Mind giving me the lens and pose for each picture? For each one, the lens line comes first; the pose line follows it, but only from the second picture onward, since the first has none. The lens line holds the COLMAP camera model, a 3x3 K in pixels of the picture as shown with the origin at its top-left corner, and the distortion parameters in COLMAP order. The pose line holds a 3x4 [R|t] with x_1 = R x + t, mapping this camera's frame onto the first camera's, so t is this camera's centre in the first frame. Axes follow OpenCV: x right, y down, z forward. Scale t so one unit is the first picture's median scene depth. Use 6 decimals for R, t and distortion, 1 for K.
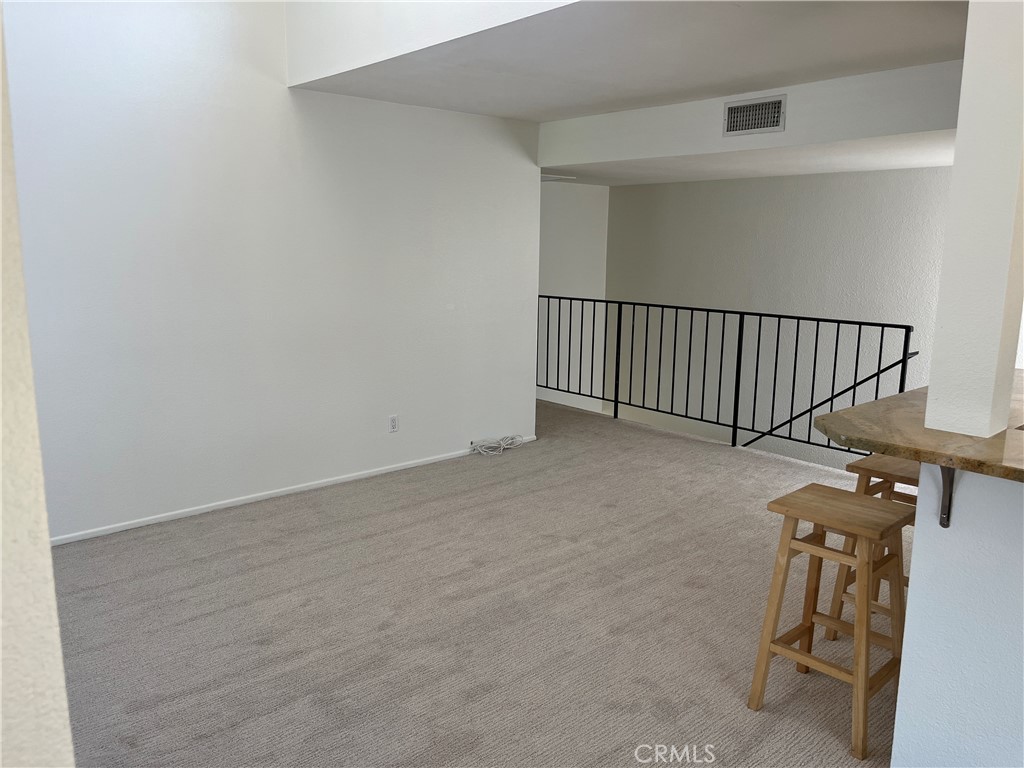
lens RADIAL K [[784.2, 0, 512.0], [0, 784.2, 384.0], [0, 0, 1]] dist [0.020065, -0.005372]
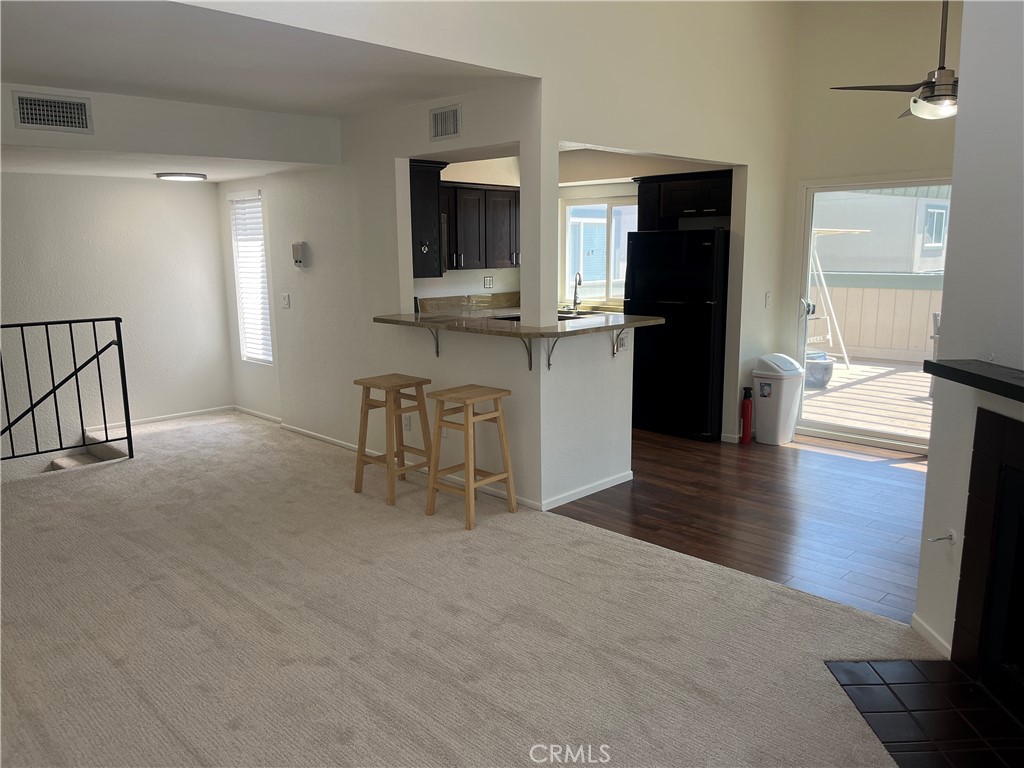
lens RADIAL K [[784.2, 0, 512.0], [0, 784.2, 384.0], [0, 0, 1]] dist [0.020065, -0.005372]
pose [[-0.050741, -0.189105, 0.980645, -0.752015], [0.200577, 0.959974, 0.195497, -0.103108], [-0.978363, 0.206614, -0.010780, 0.552123]]
